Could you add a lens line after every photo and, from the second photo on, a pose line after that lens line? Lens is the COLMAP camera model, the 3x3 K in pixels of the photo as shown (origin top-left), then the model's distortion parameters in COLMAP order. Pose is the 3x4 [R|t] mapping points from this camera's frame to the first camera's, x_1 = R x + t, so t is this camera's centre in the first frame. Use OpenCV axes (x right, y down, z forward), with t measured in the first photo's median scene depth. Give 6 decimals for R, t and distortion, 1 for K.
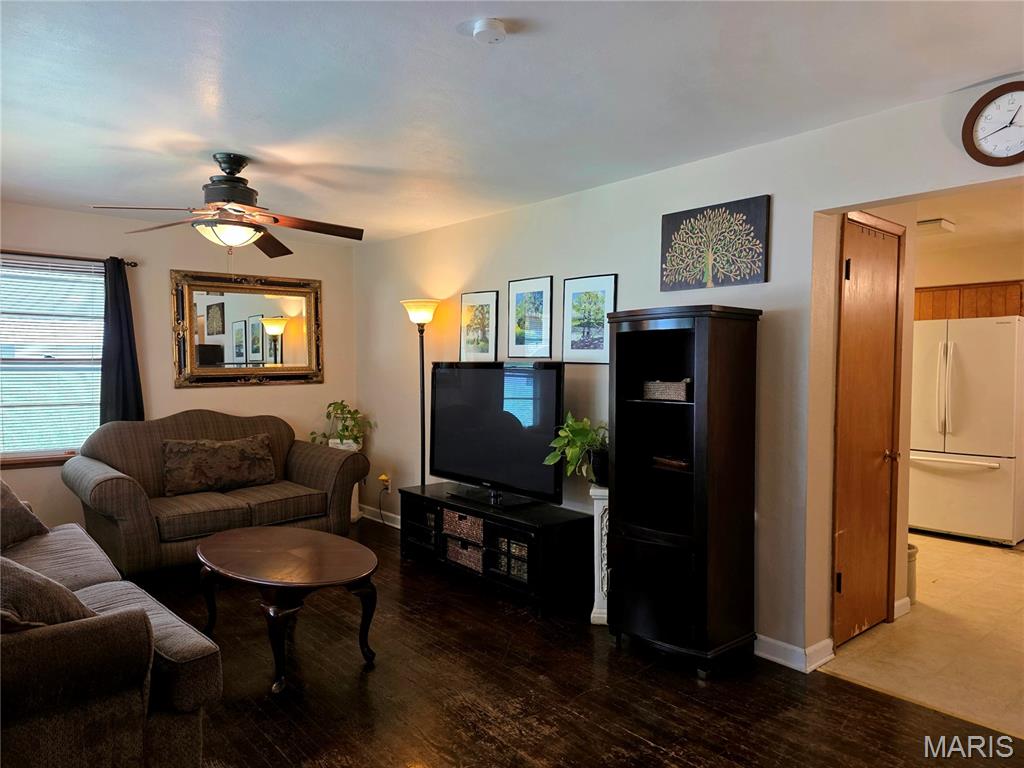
lens RADIAL K [[685.9, 0, 518.9], [0, 685.9, 392.1], [0, 0, 1]] dist [0.038457, -0.024611]
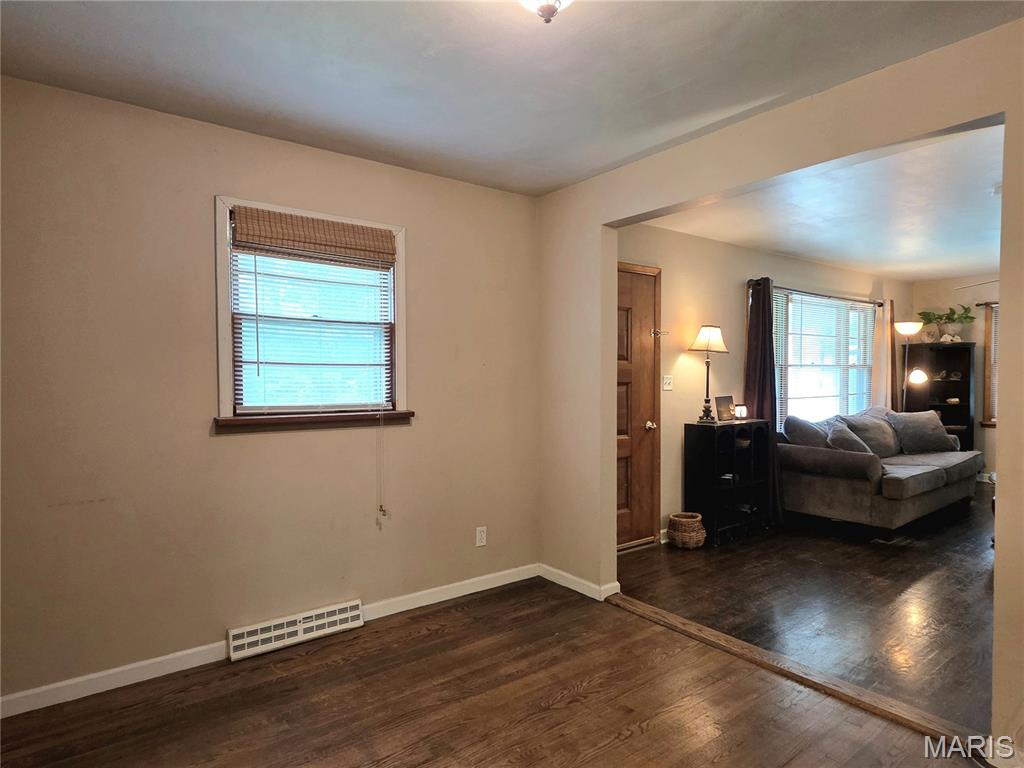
lens RADIAL K [[594.4, 0, 511.9], [0, 594.4, 397.2], [0, 0, 1]] dist [-0.000924, -0.003173]
pose [[-0.068317, 0.029582, -0.997225, 0.754918], [-0.028021, 0.999109, 0.031557, 0.020396], [0.997270, 0.030099, -0.067427, -0.110252]]
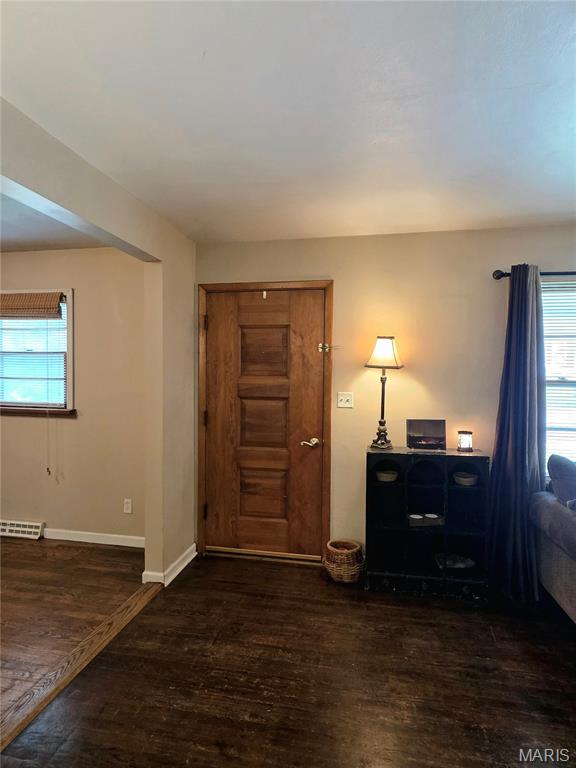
lens RADIAL K [[445.8, 0, 285.6], [0, 445.8, 391.8], [0, 0, 1]] dist [-0.000924, -0.003173]
pose [[-0.792747, 0.009090, -0.609483, 0.279785], [-0.035392, 0.997516, 0.060911, -0.027950], [0.608523, 0.069857, -0.790455, 0.533093]]
